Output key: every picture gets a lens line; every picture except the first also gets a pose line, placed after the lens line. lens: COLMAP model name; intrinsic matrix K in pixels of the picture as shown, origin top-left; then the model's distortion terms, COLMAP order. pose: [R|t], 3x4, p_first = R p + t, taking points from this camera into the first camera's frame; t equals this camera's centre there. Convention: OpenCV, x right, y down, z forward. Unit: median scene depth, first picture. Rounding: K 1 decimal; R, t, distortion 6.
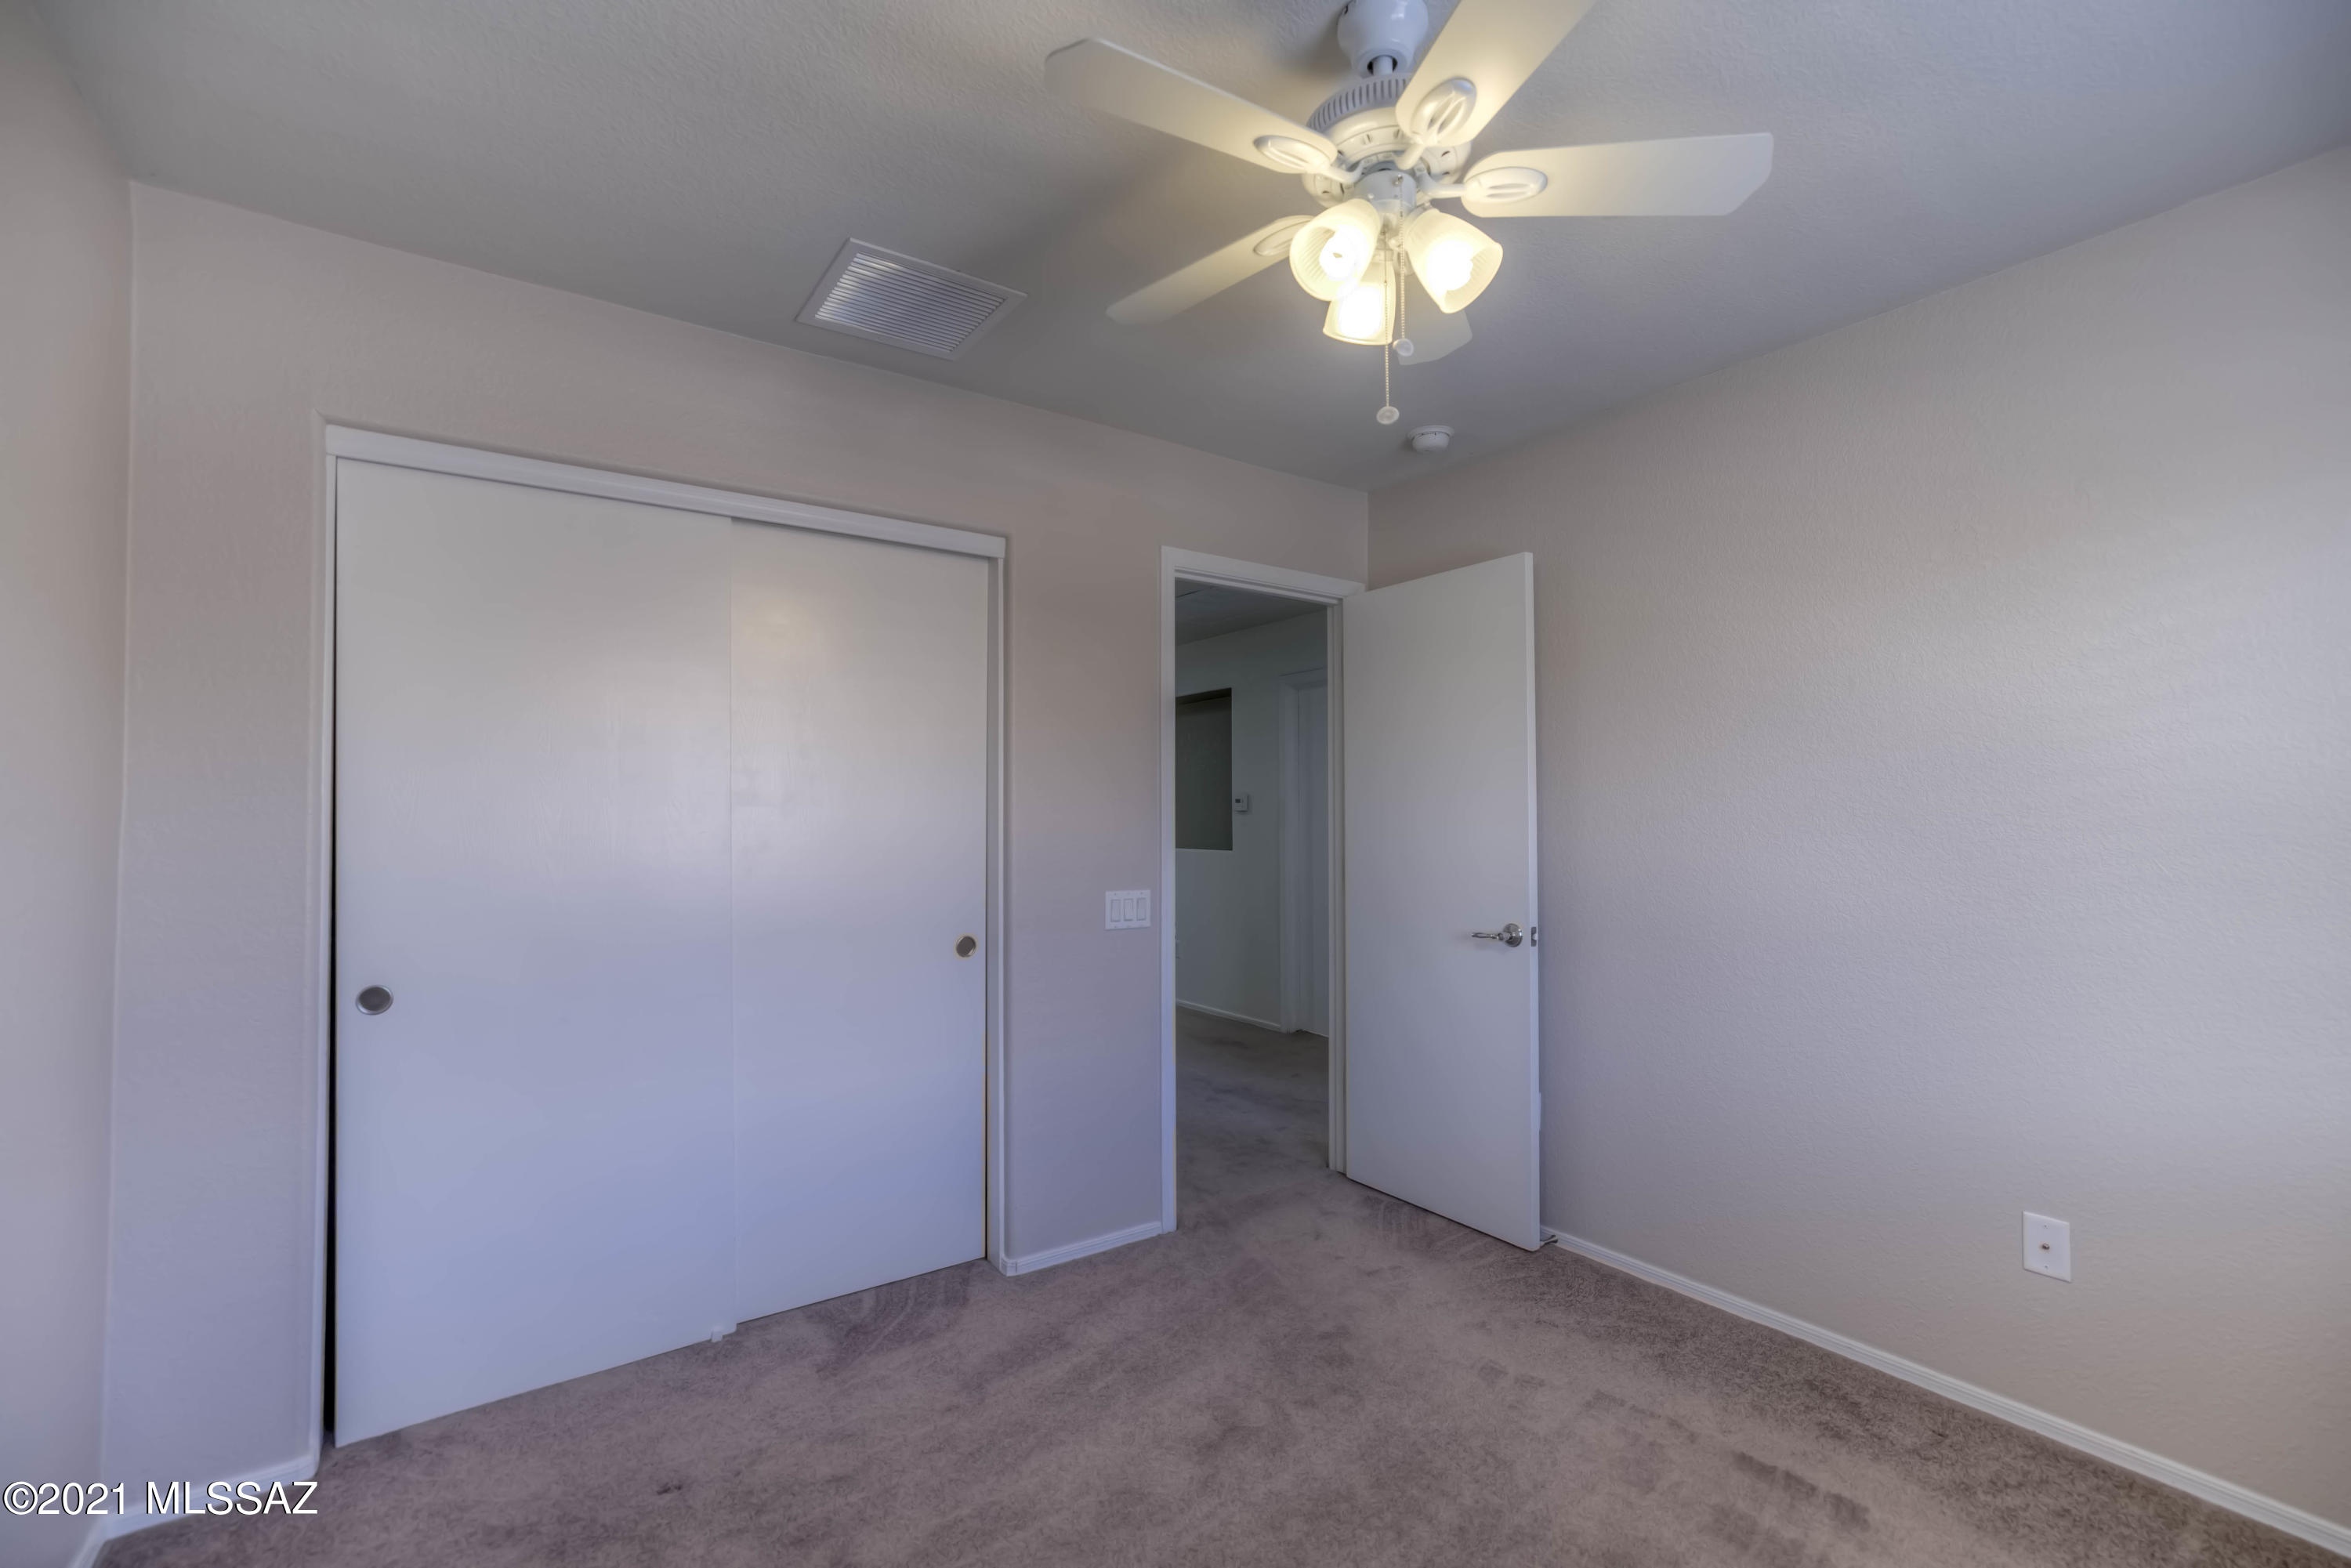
lens RADIAL K [[1054.5, 0, 1175.5], [0, 1054.5, 784.0], [0, 0, 1]] dist [-0.019708, 0.016280]
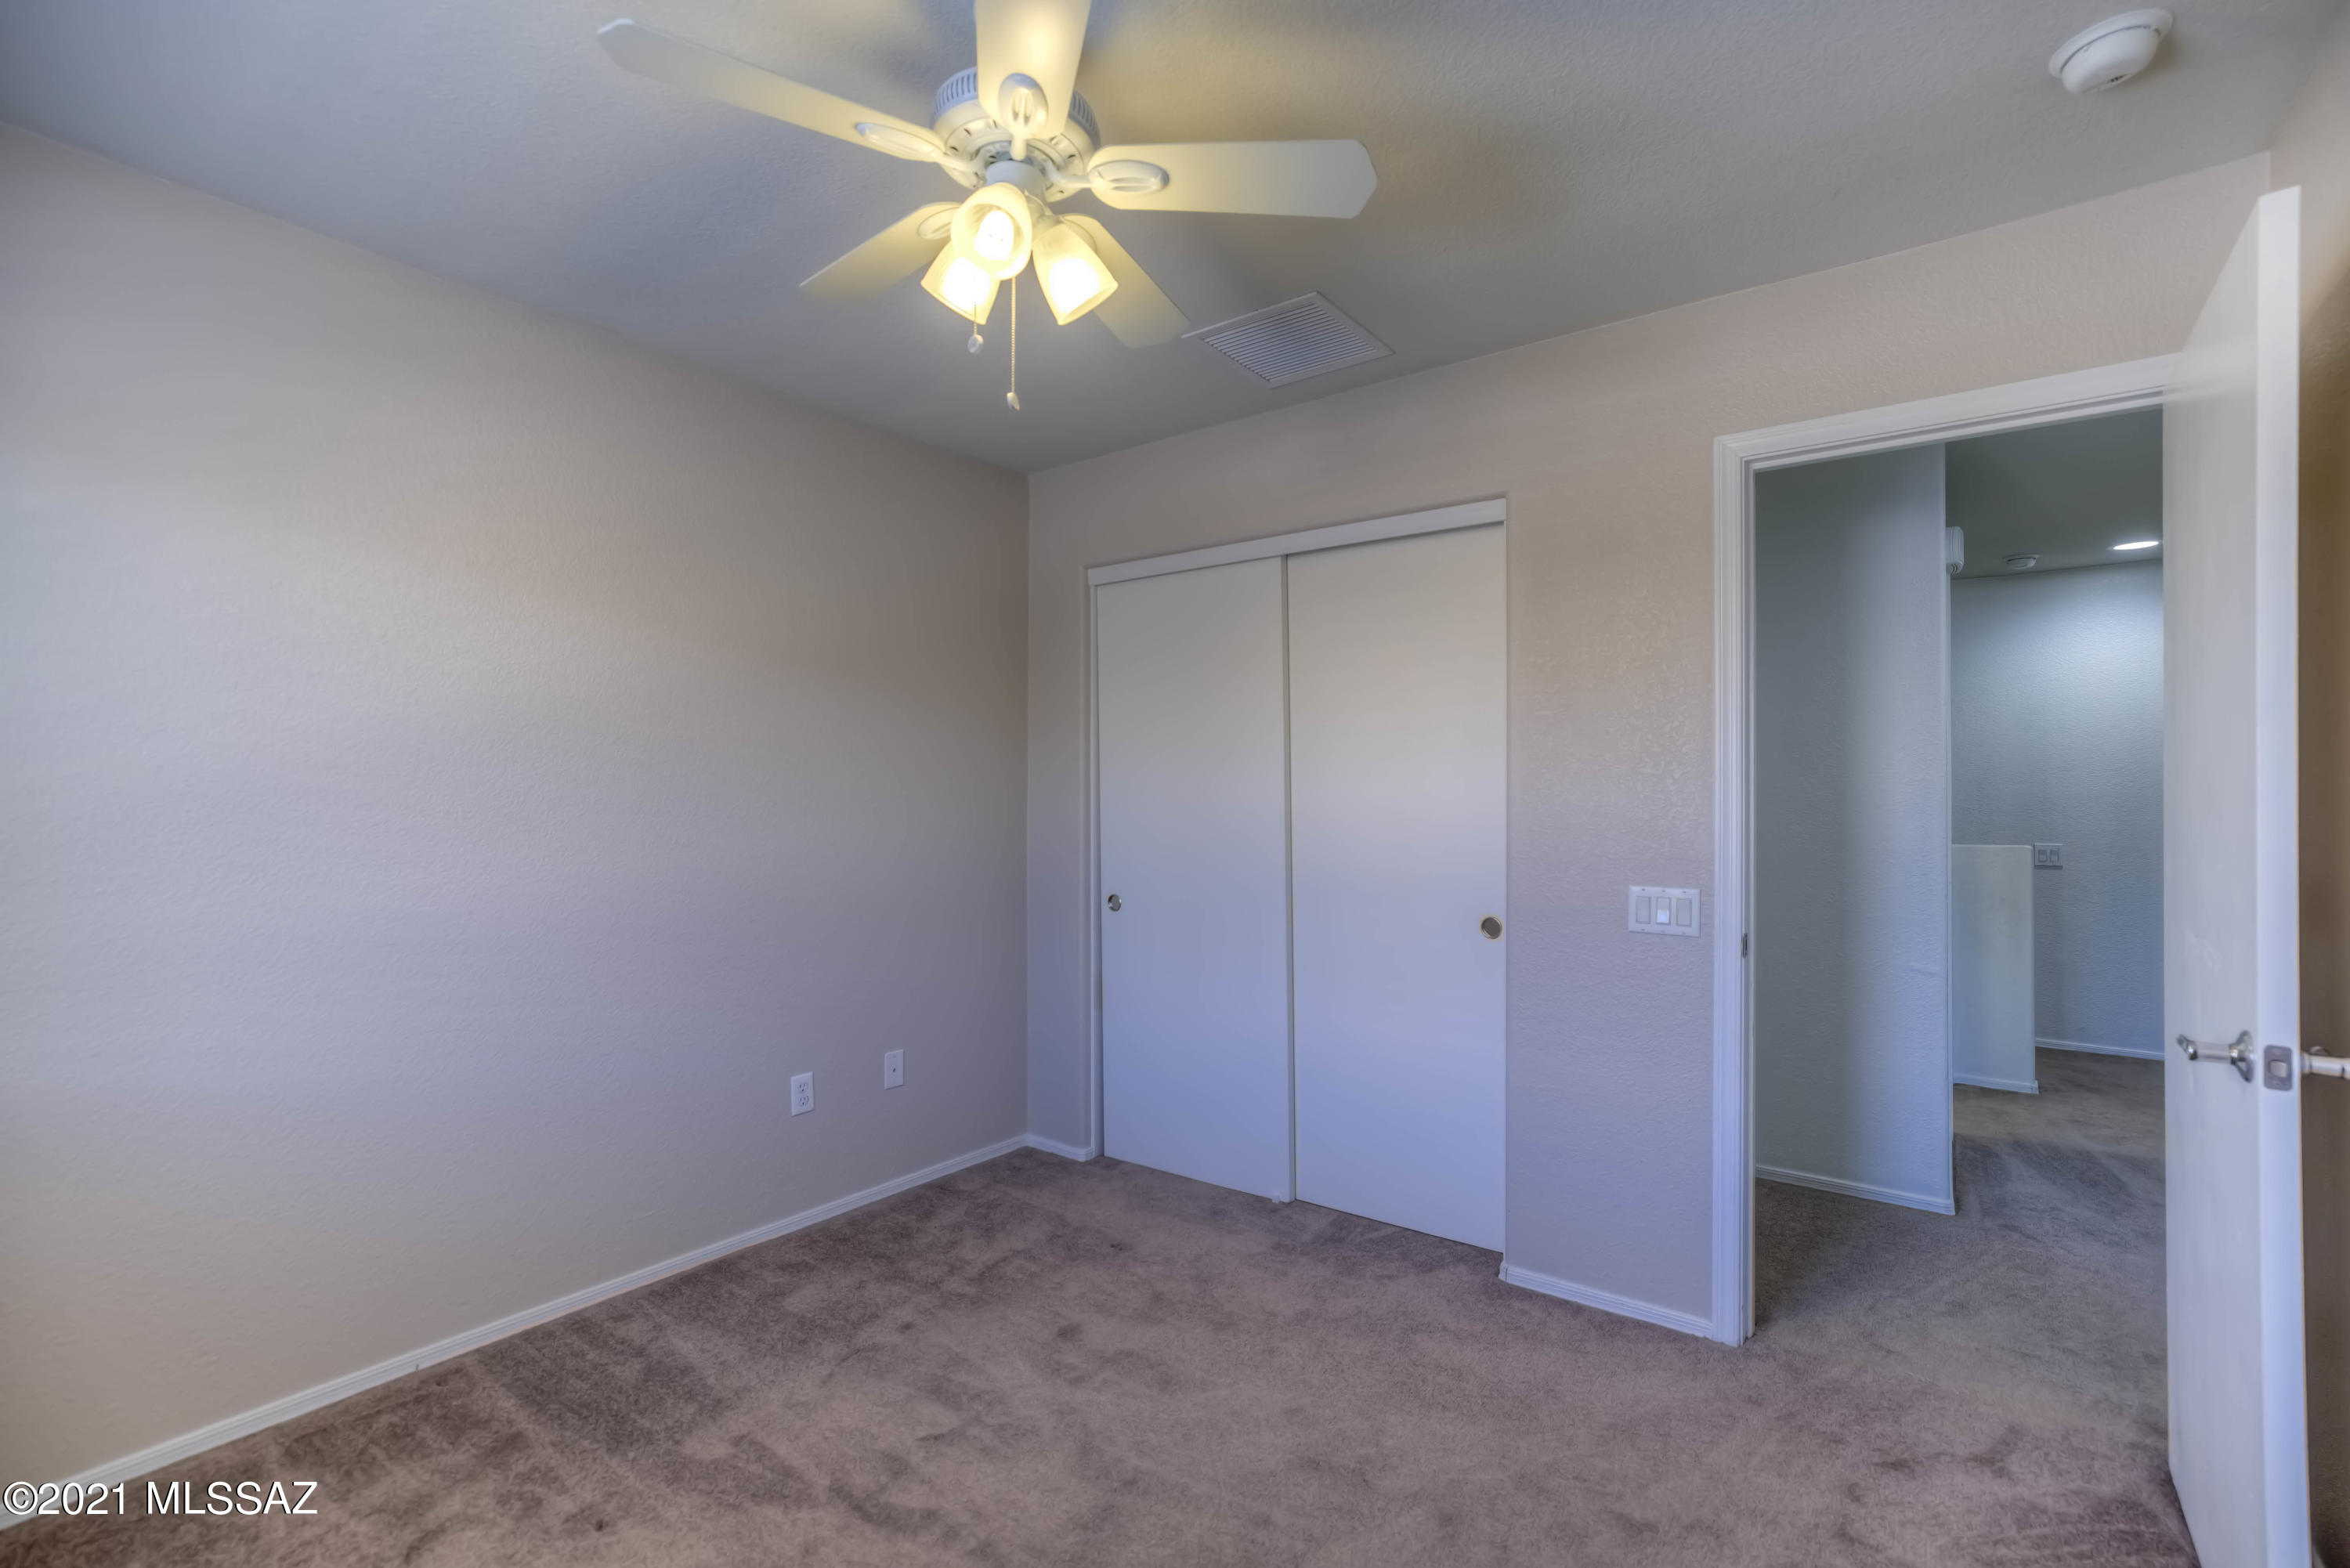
lens RADIAL K [[1054.0, 0, 1175.0], [0, 1054.0, 784.0], [0, 0, 1]] dist [-0.019708, 0.016280]
pose [[0.288122, -0.009122, -0.957550, 0.647409], [0.030264, 0.999542, -0.000416, 0.013472], [0.957115, -0.028860, 0.288266, 0.445219]]
